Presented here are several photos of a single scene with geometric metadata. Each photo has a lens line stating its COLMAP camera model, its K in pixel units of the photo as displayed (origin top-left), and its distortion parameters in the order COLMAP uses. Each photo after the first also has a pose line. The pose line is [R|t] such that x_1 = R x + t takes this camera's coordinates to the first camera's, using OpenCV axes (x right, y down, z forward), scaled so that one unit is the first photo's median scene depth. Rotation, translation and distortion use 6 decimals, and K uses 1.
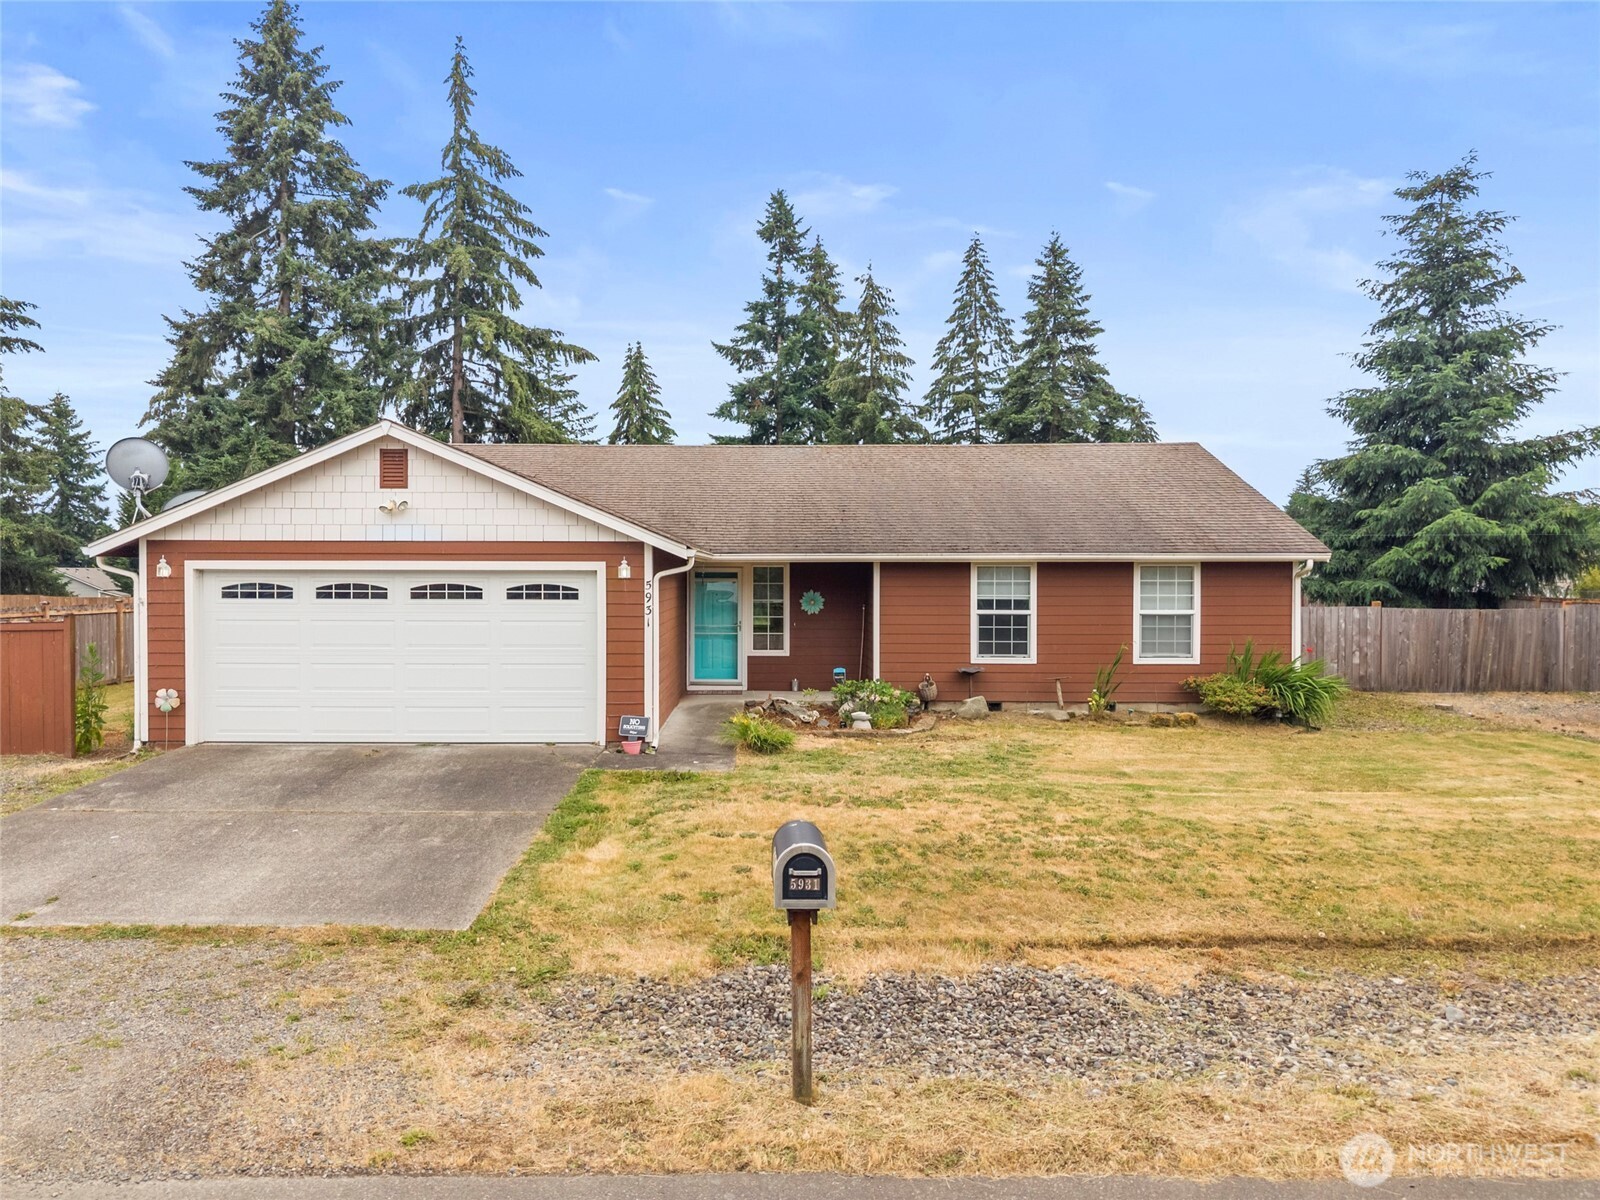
lens RADIAL K [[1206.8, 0, 750.3], [0, 1206.8, 596.4], [0, 0, 1]] dist [0.075946, -0.147245]
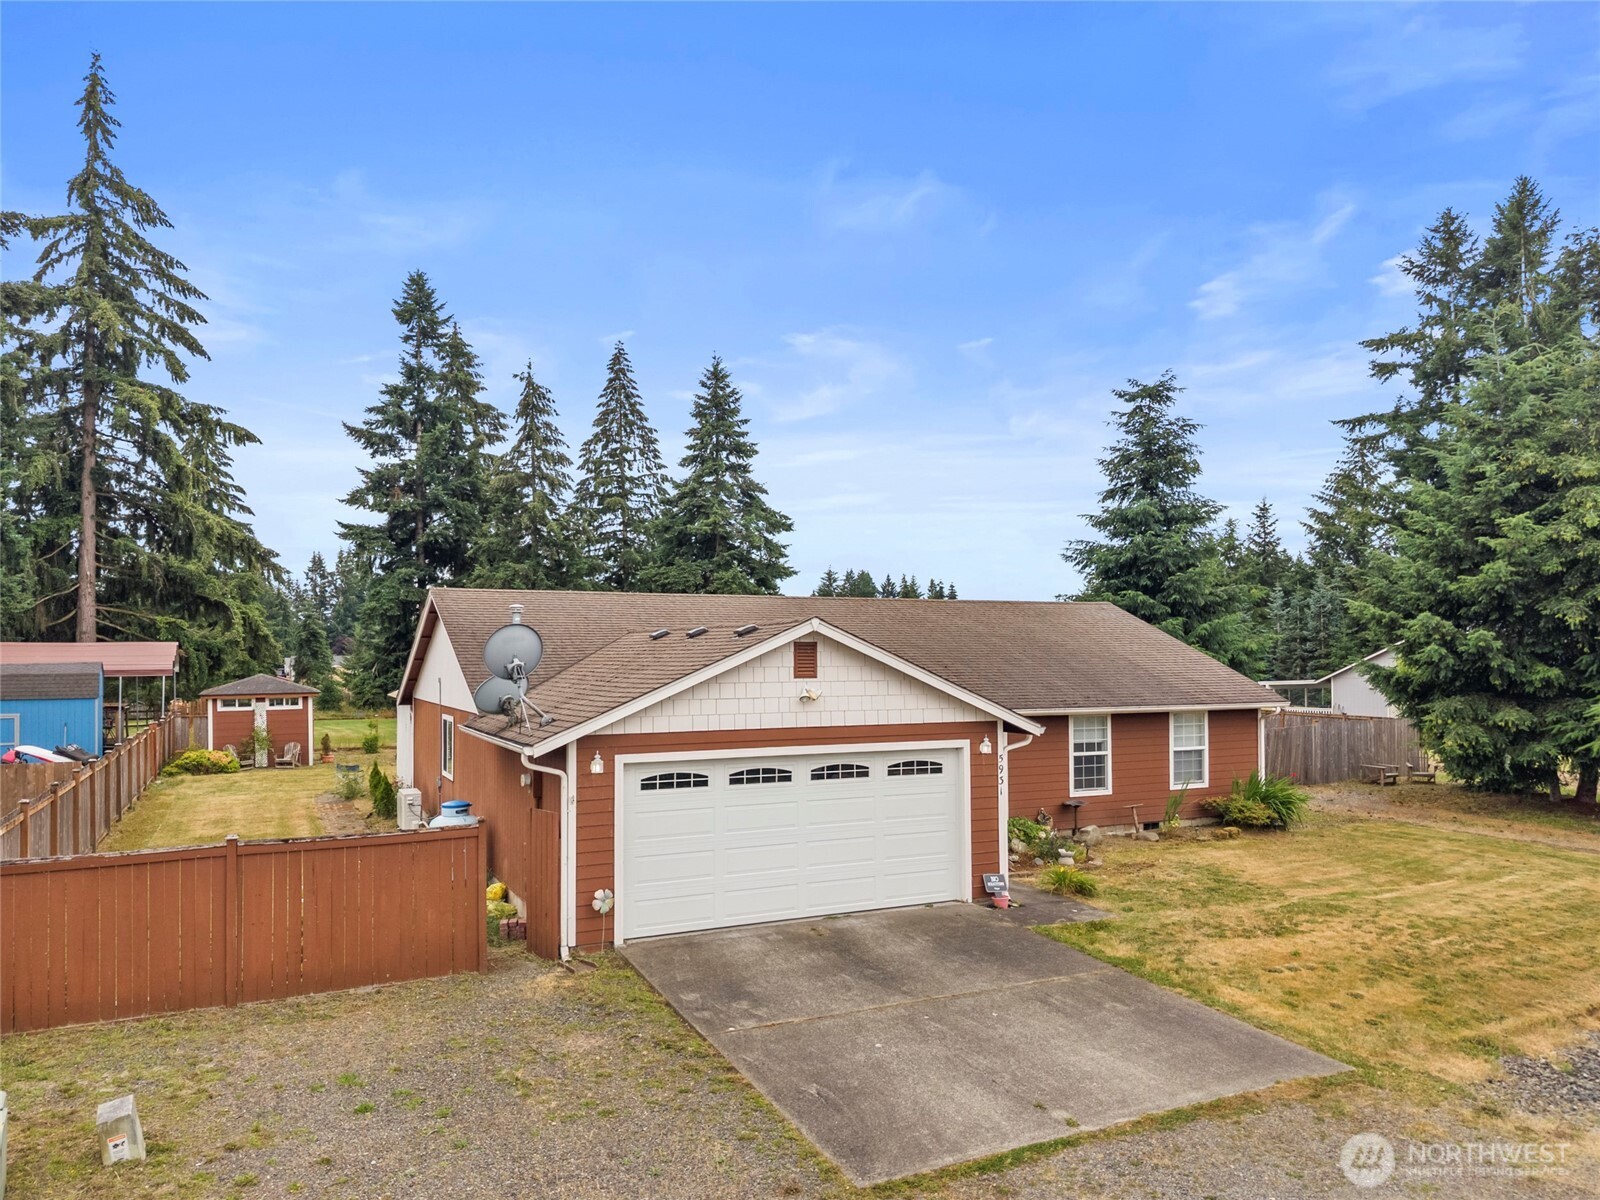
lens RADIAL K [[1241.7, 0, 800.0], [0, 1241.7, 600.0], [0, 0, 1]] dist [0.088168, -0.117360]
pose [[0.869985, 0.013684, 0.492888, -0.239145], [0.012566, 0.998675, -0.049906, -0.029459], [-0.492918, 0.049611, 0.868660, 0.011356]]
